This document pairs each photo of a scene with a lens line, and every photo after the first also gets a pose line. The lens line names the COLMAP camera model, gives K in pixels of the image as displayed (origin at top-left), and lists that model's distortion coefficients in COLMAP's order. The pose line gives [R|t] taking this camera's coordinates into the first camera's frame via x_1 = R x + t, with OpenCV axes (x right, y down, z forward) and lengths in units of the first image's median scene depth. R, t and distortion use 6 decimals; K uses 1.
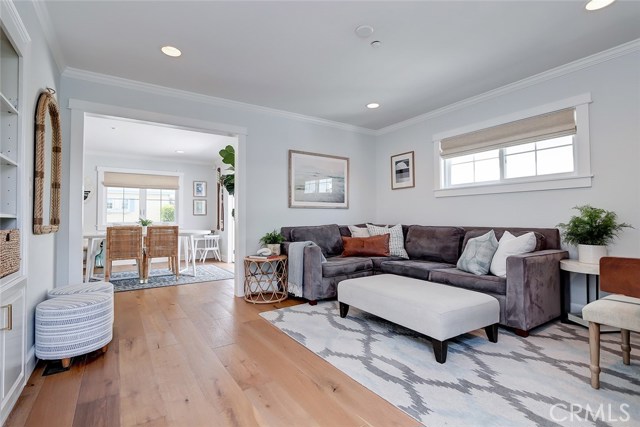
lens RADIAL K [[300.1, 0, 315.0], [0, 300.1, 207.2], [0, 0, 1]] dist [-0.000956, -0.000219]
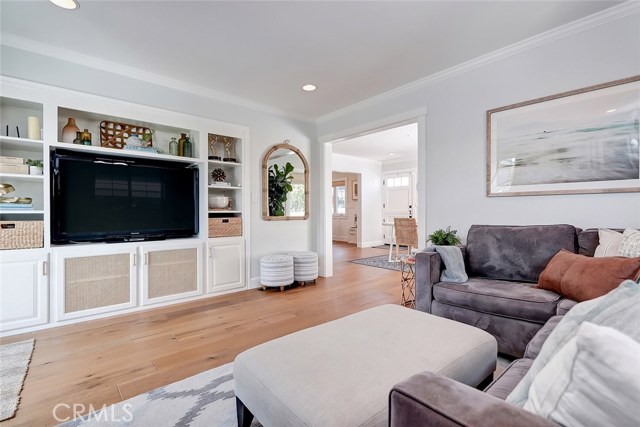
lens RADIAL K [[300.1, 0, 315.0], [0, 300.1, 207.2], [0, 0, 1]] dist [-0.000956, -0.000219]
pose [[0.130626, -0.007556, -0.991403, 0.740072], [0.040748, 0.999167, -0.002247, 0.015534], [0.990594, -0.040104, 0.130825, 0.721276]]
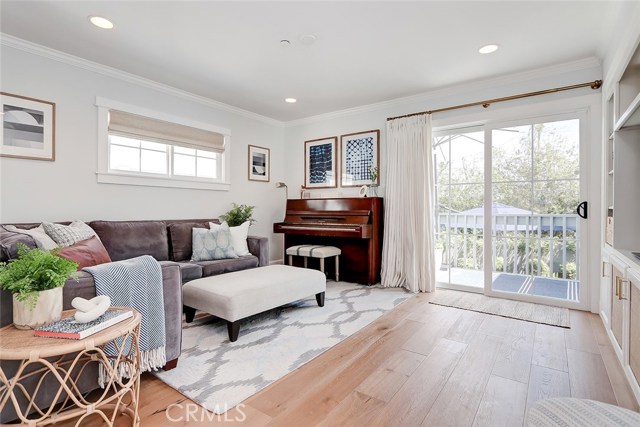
lens RADIAL K [[316.9, 0, 320.0], [0, 316.9, 213.5], [0, 0, 1]] dist [-0.032535, 0.000366]
pose [[-0.357748, -0.000323, 0.933818, -0.698258], [-0.033700, 0.999353, -0.012565, 0.047301], [-0.933210, -0.035965, -0.357527, 1.048620]]
